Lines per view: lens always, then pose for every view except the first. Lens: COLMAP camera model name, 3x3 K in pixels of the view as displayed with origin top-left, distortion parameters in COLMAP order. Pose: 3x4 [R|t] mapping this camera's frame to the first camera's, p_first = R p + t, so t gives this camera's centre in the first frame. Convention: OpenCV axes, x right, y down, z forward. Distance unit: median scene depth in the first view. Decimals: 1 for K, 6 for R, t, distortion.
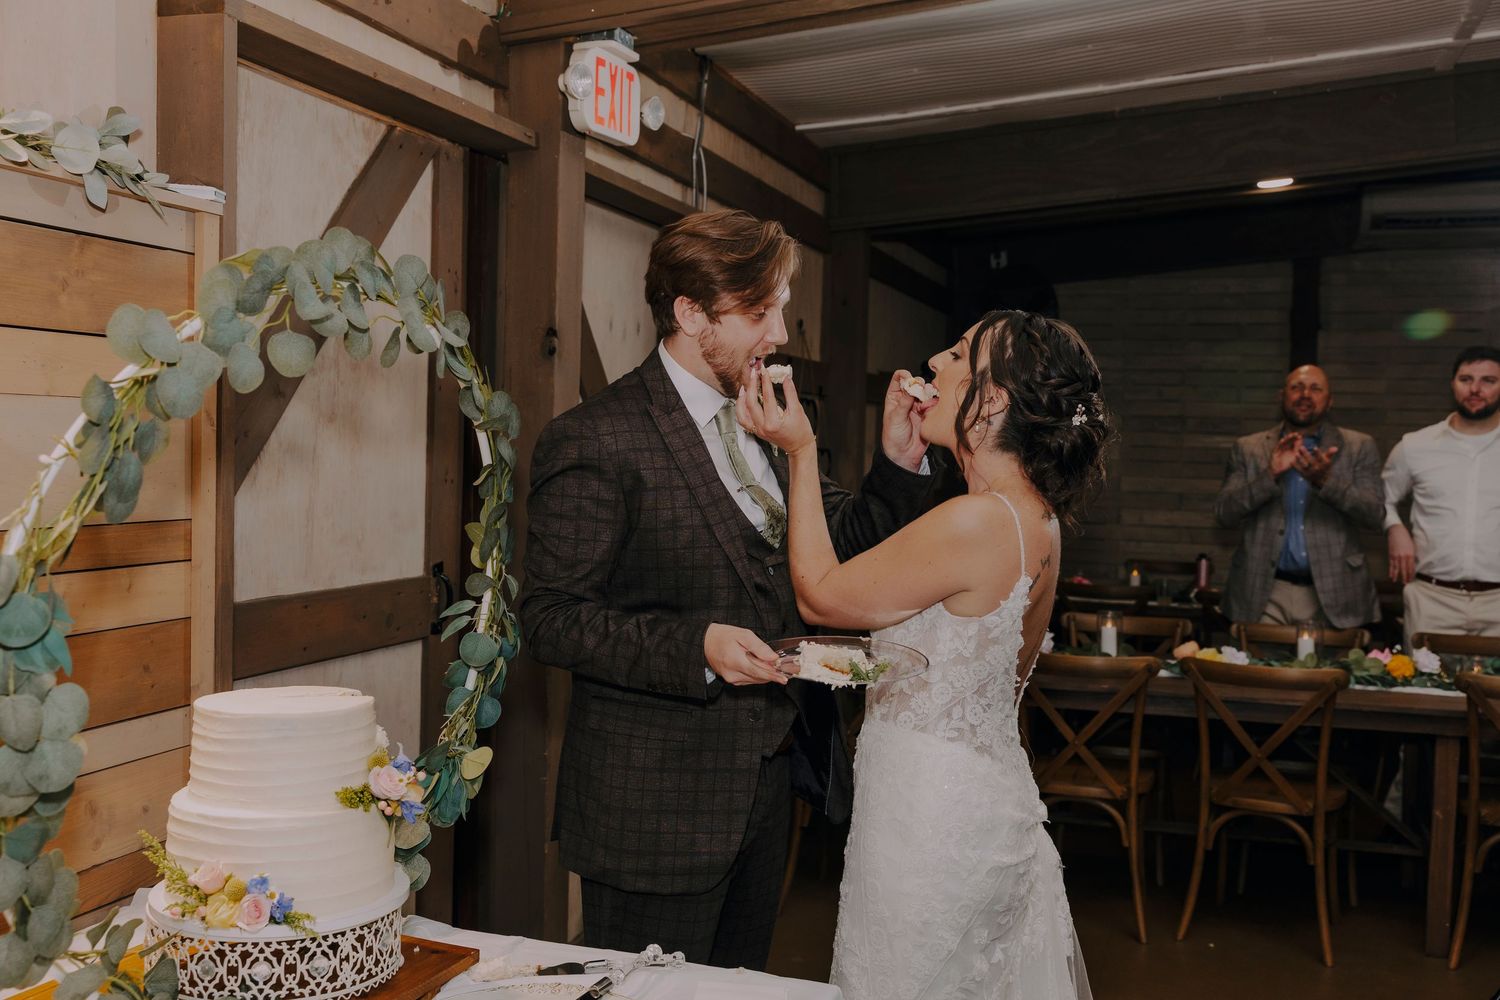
lens RADIAL K [[1537.0, 0, 750.0], [0, 1537.0, 500.0], [0, 0, 1]] dist [0.006922, 0.021947]
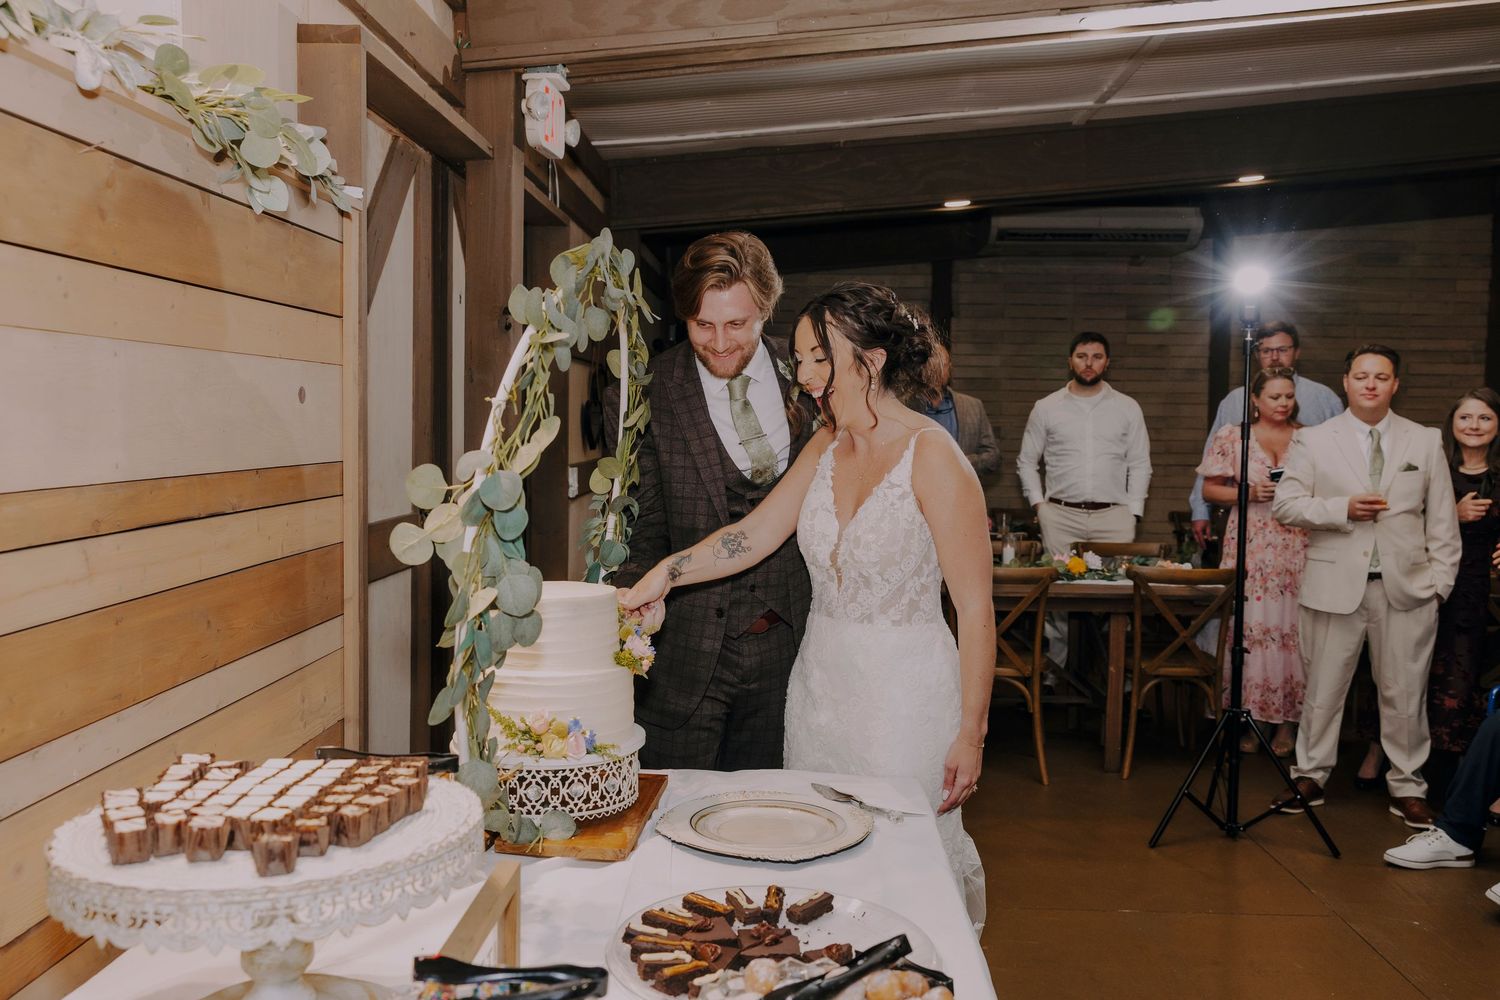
lens RADIAL K [[1325.2, 0, 750.0], [0, 1325.2, 500.0], [0, 0, 1]] dist [-0.004505, 0.016370]
pose [[0.962963, -0.026164, 0.268361, -0.413902], [0.018404, 0.999338, 0.031389, 0.019686], [-0.269004, -0.025287, 0.962807, -0.118453]]
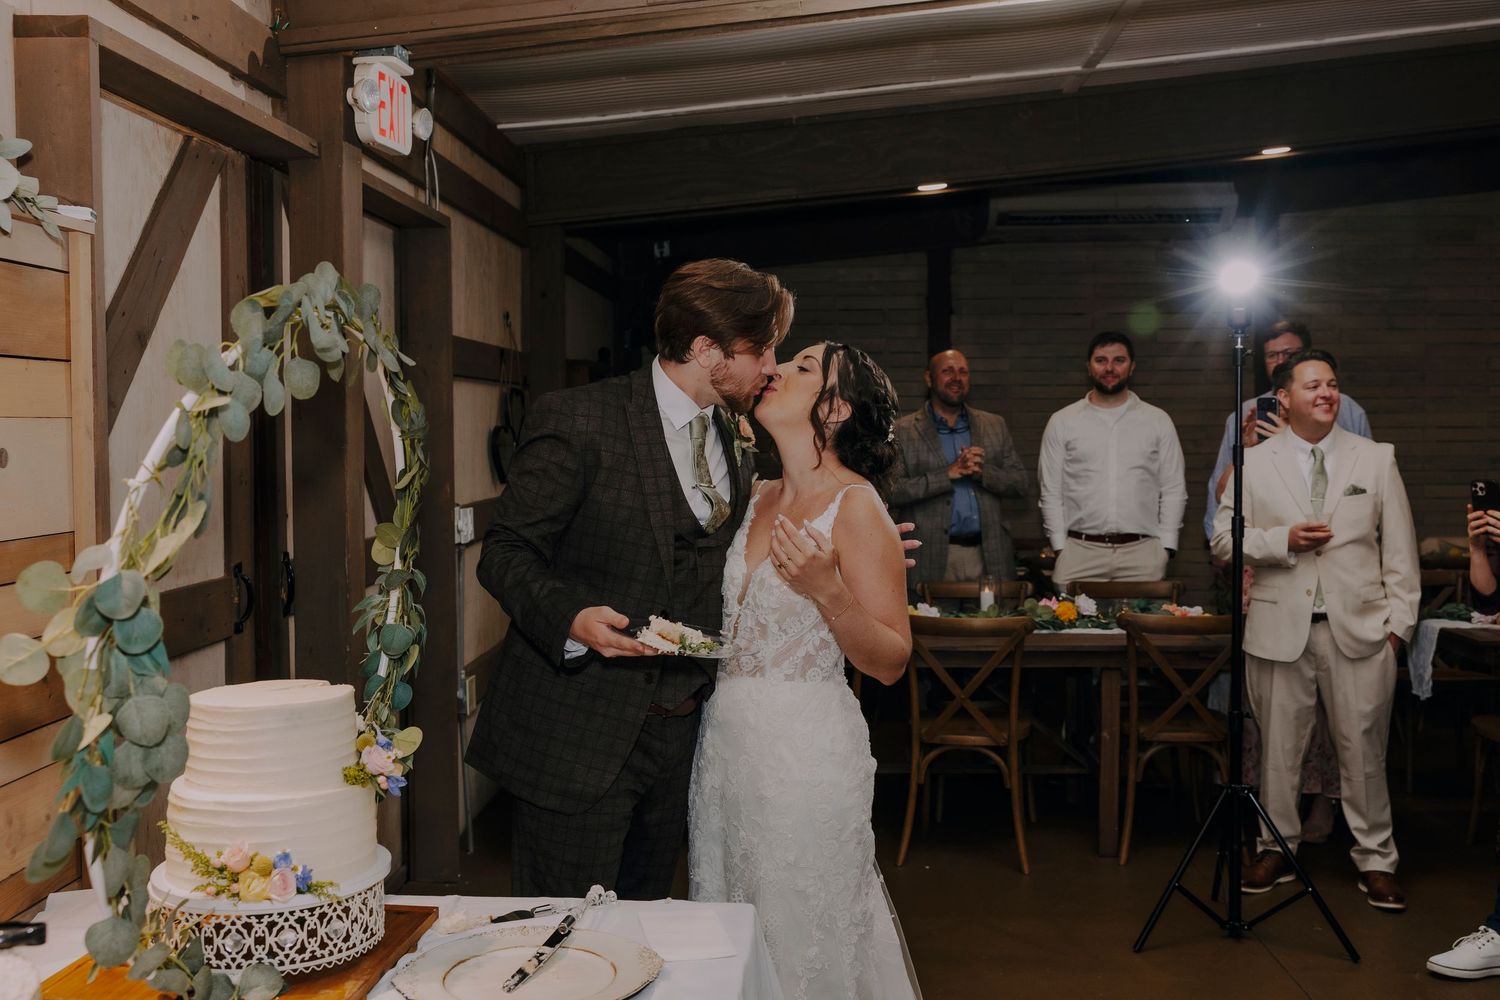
lens RADIAL K [[1536.1, 0, 764.8], [0, 1536.1, 486.3], [0, 0, 1]] dist [0.009400, 0.023210]
pose [[0.964615, -0.037684, 0.260956, -0.229858], [0.036302, 0.999290, 0.010119, -0.014037], [-0.261151, -0.000288, 0.965298, -0.134437]]
